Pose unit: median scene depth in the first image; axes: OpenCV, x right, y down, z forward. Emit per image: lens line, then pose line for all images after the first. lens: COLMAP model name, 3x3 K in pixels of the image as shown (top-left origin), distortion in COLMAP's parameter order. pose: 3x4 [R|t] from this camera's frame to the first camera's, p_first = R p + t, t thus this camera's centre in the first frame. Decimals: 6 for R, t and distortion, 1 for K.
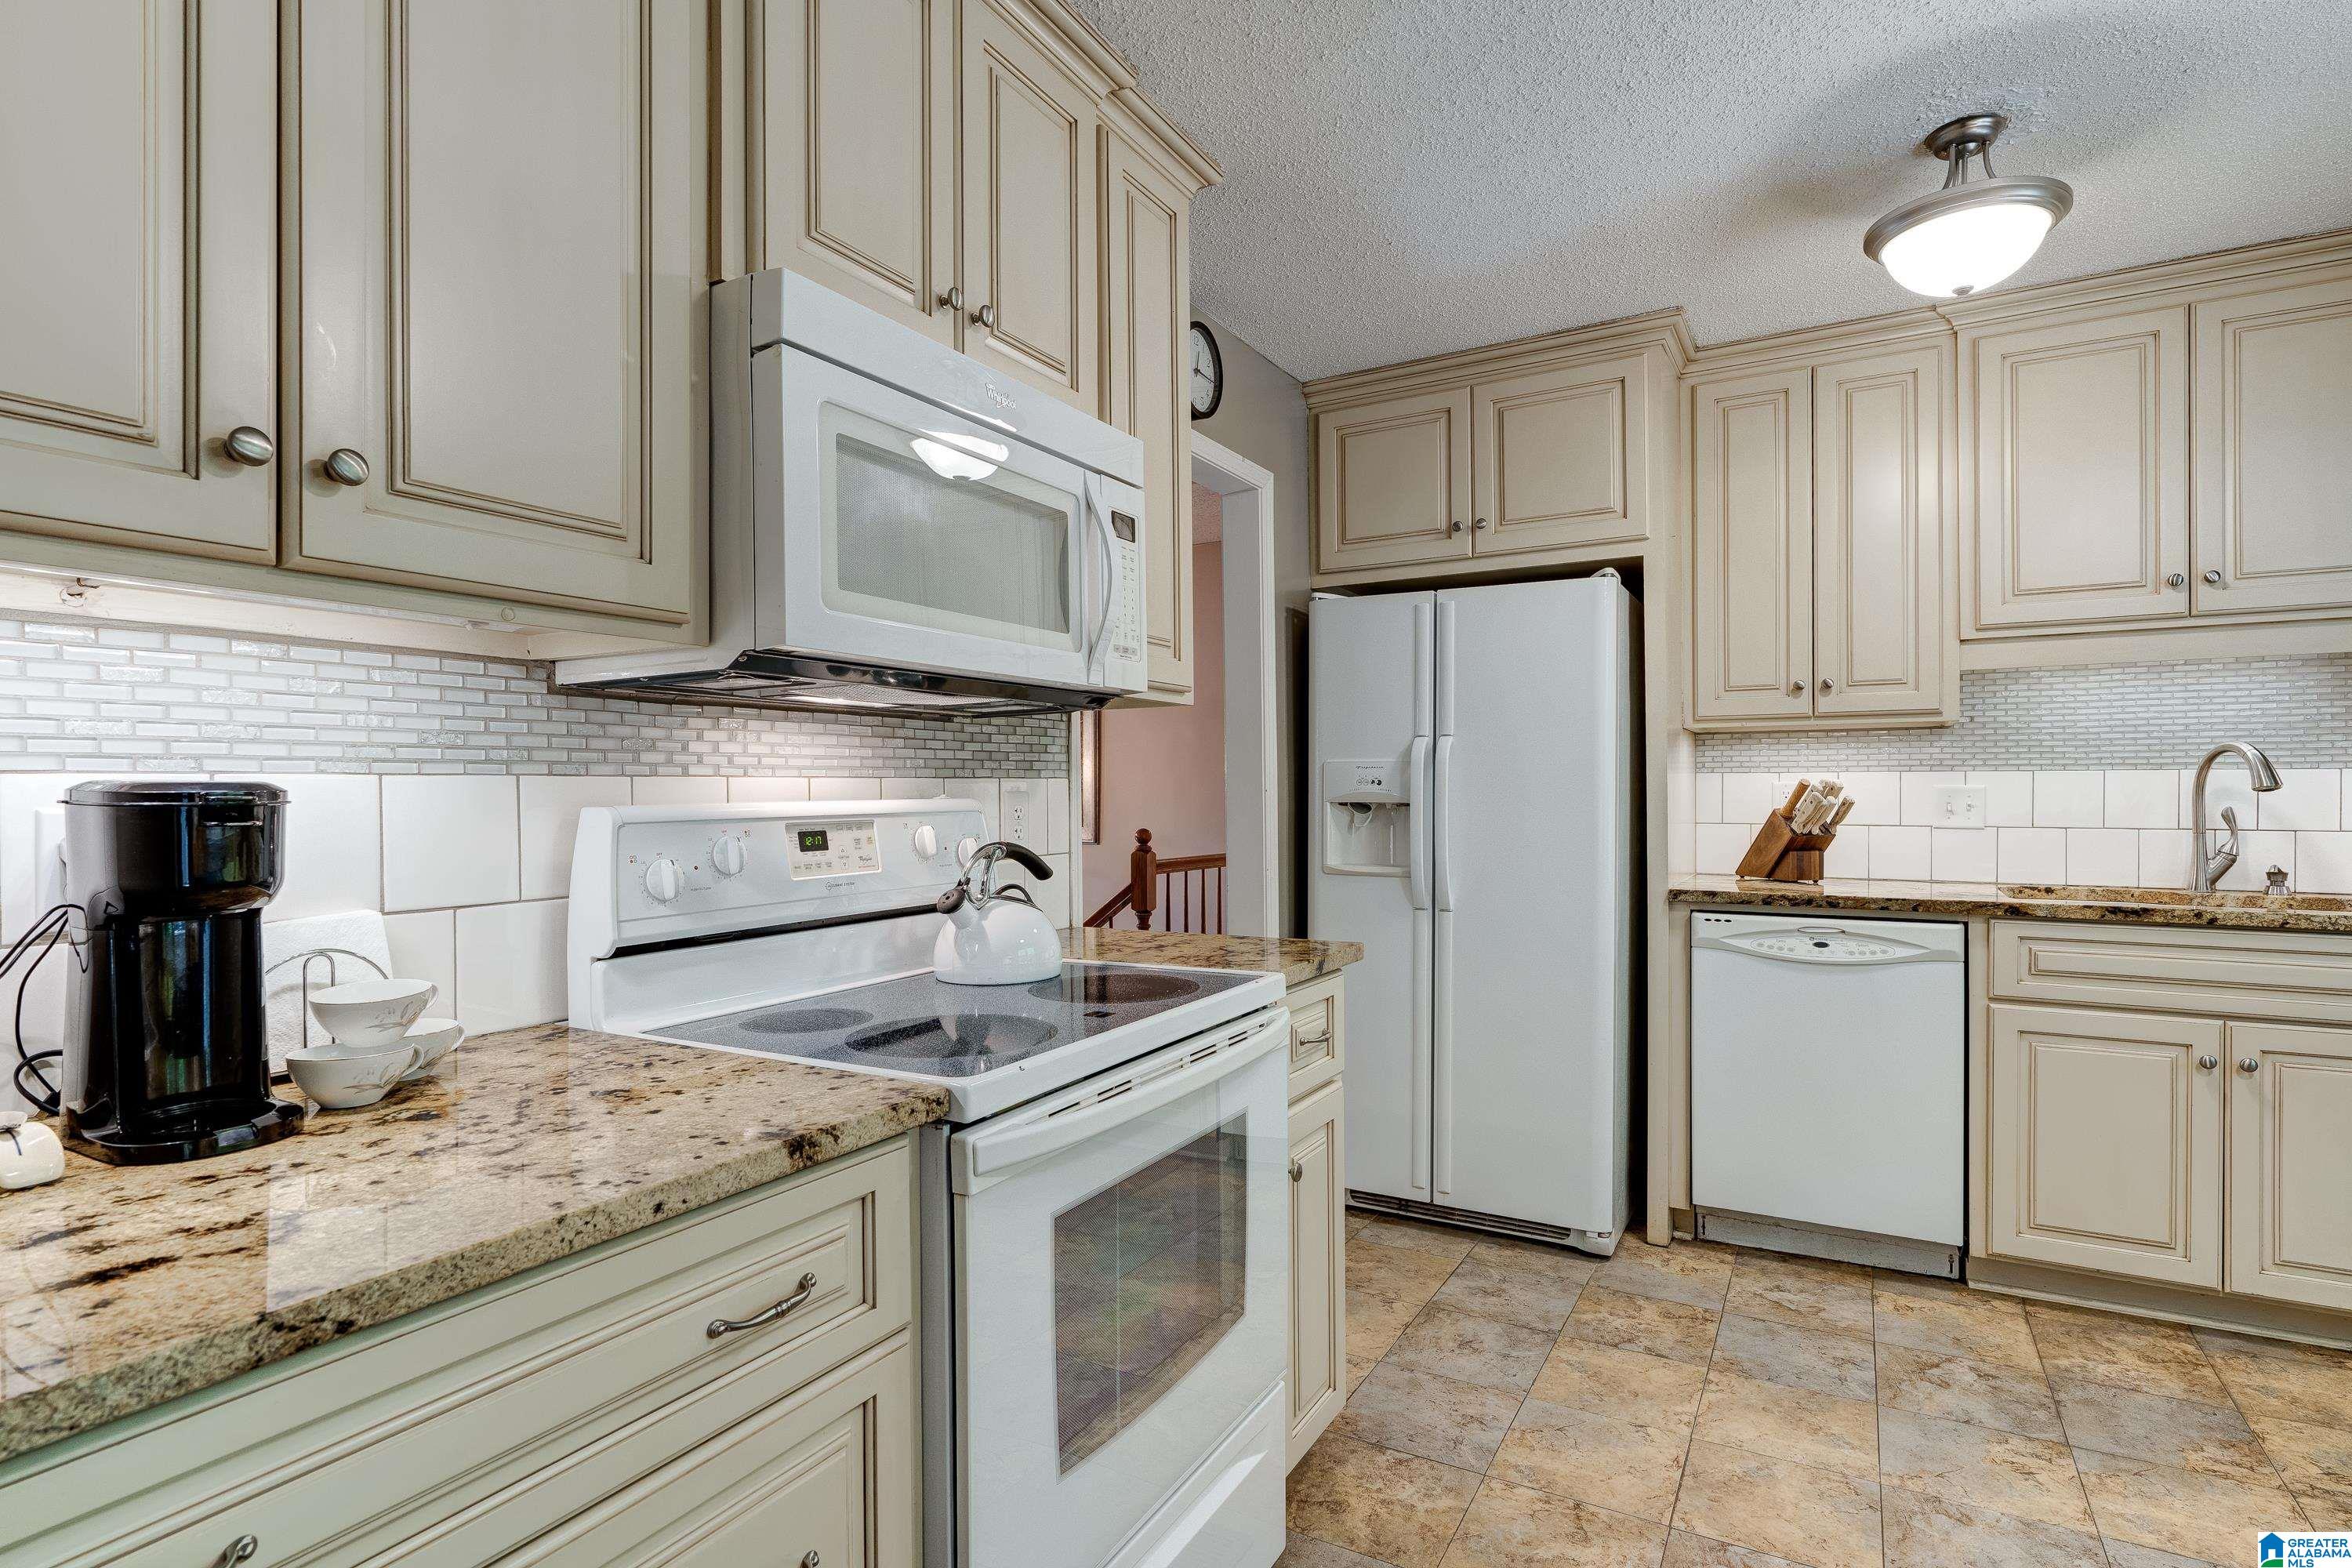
lens RADIAL K [[1198.9, 0, 1167.2], [0, 1198.9, 797.9], [0, 0, 1]] dist [0.005575, -0.000057]
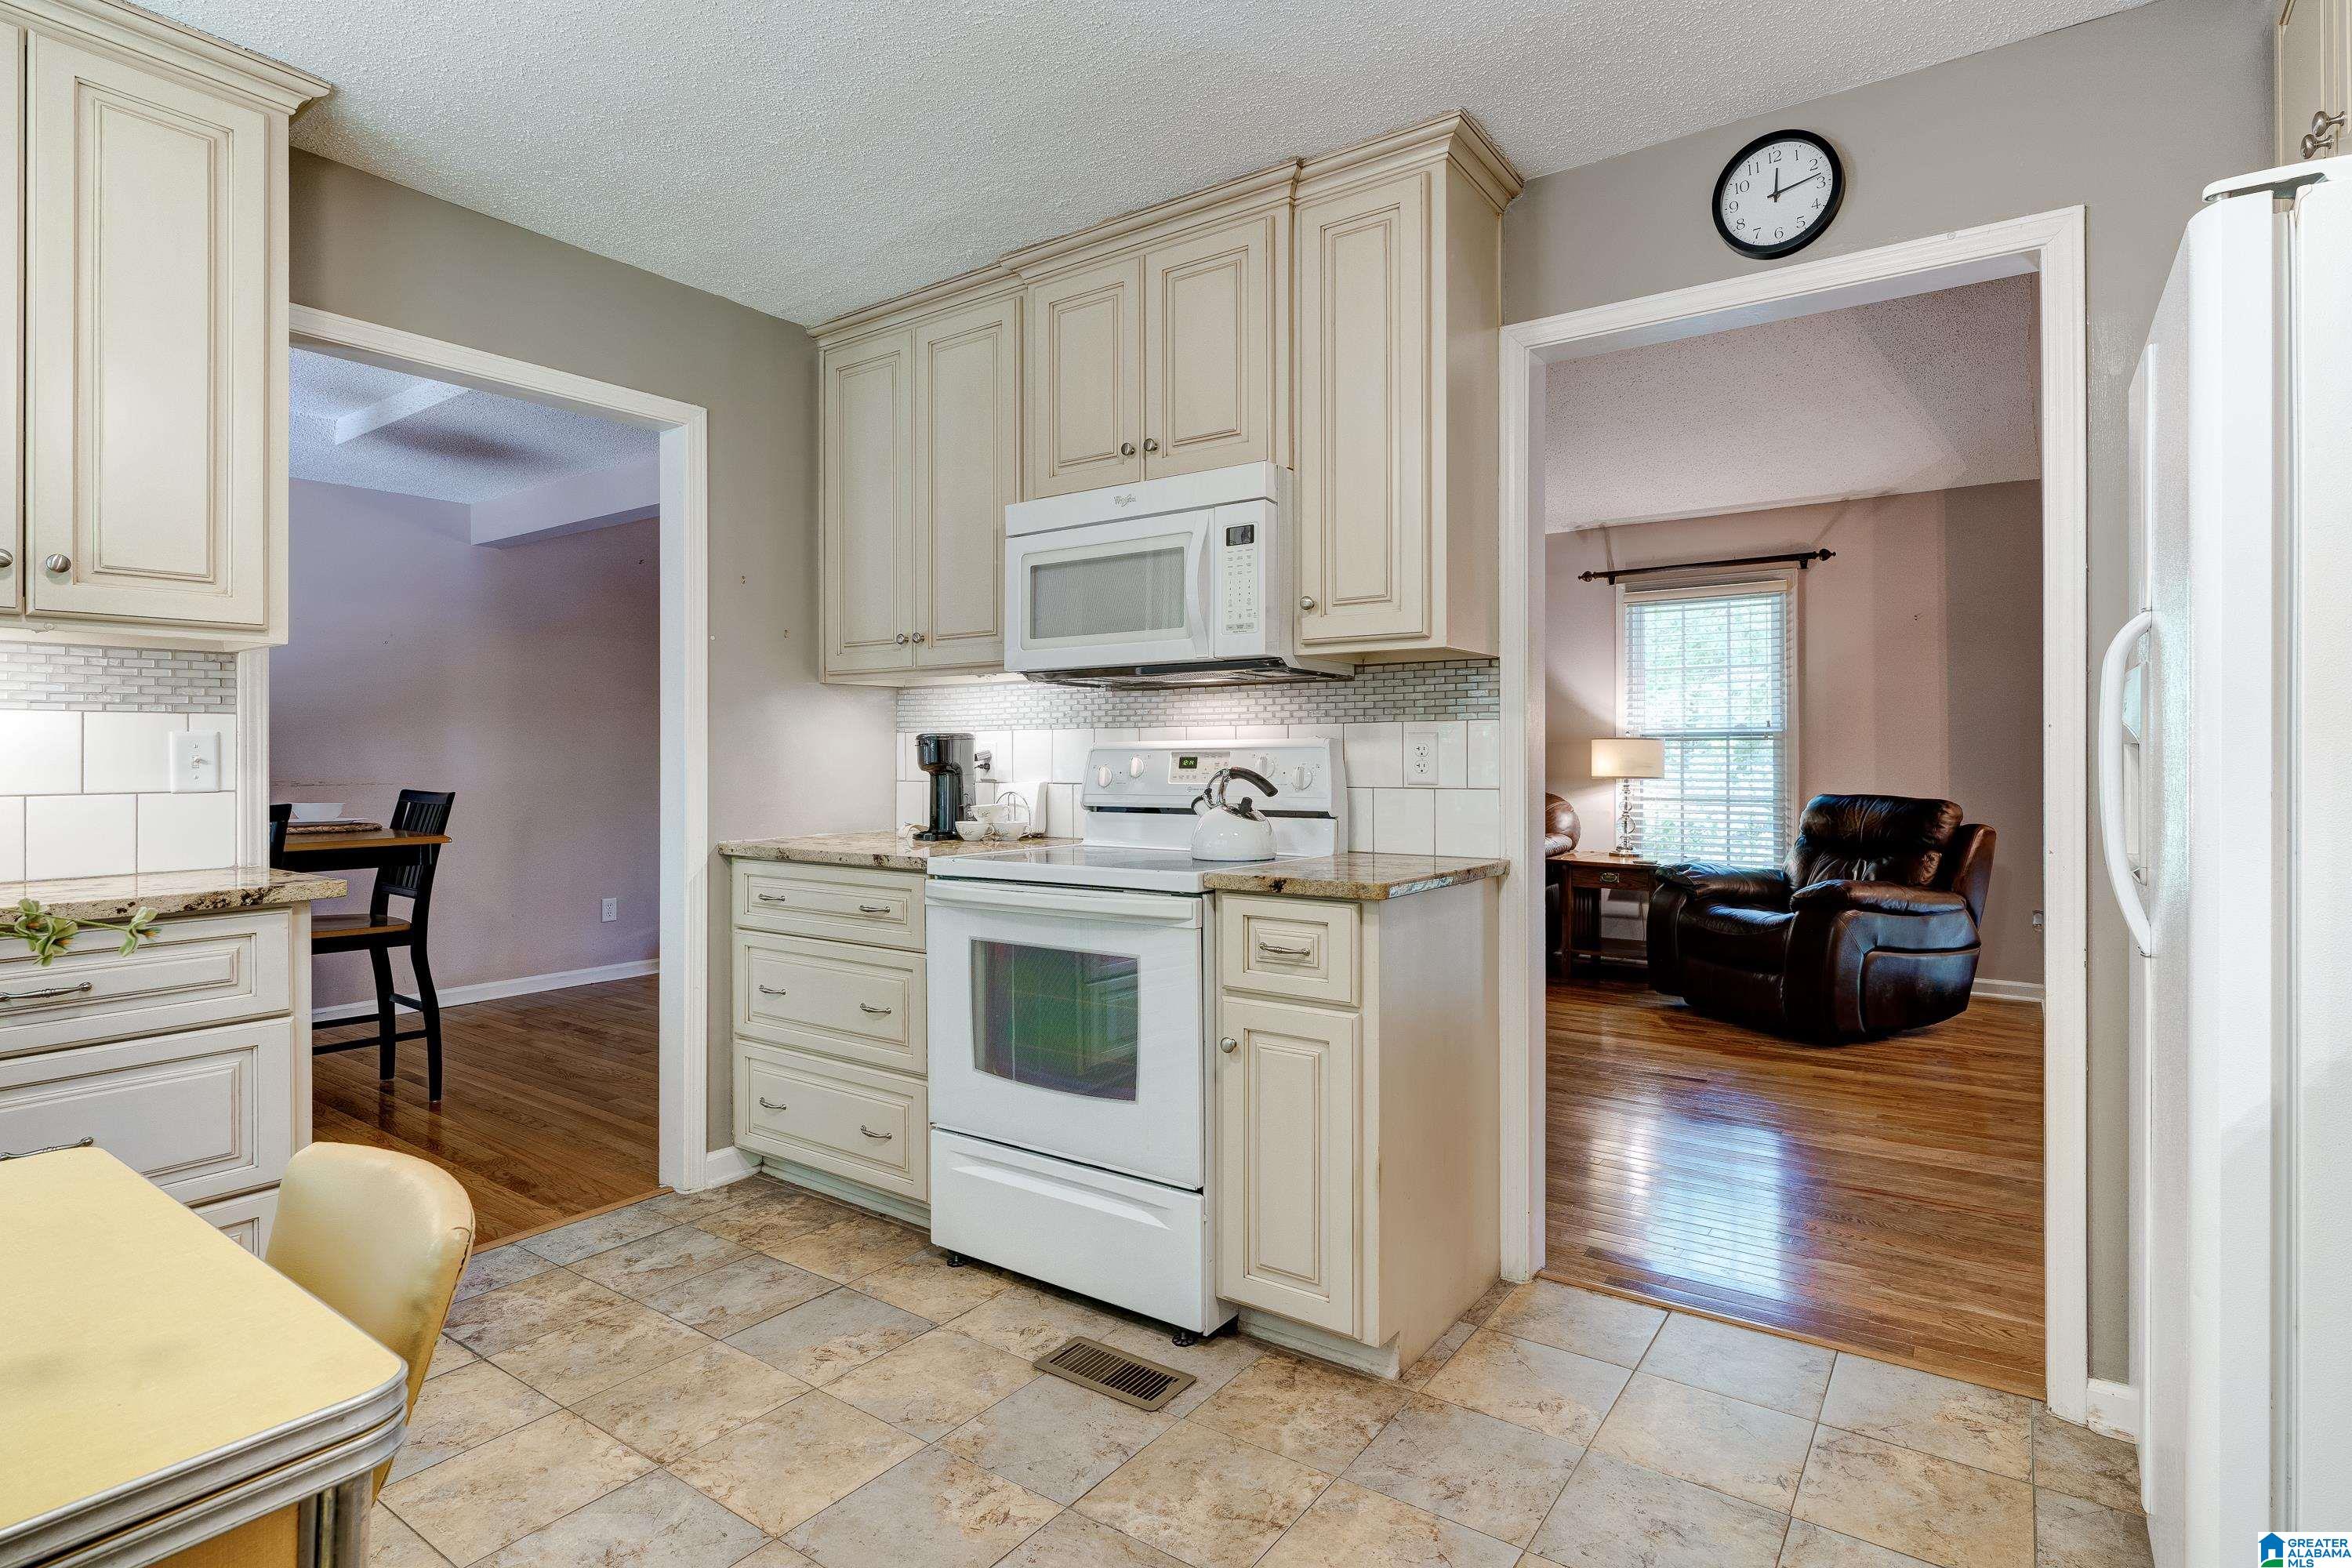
lens RADIAL K [[1198.9, 0, 1178.2], [0, 1198.9, 740.0], [0, 0, 1]] dist [0.005575, -0.000057]
pose [[-0.107972, -0.003711, -0.994147, 1.417238], [-0.002043, 0.999992, -0.003510, 0.008947], [0.994152, 0.001652, -0.107979, 1.165864]]
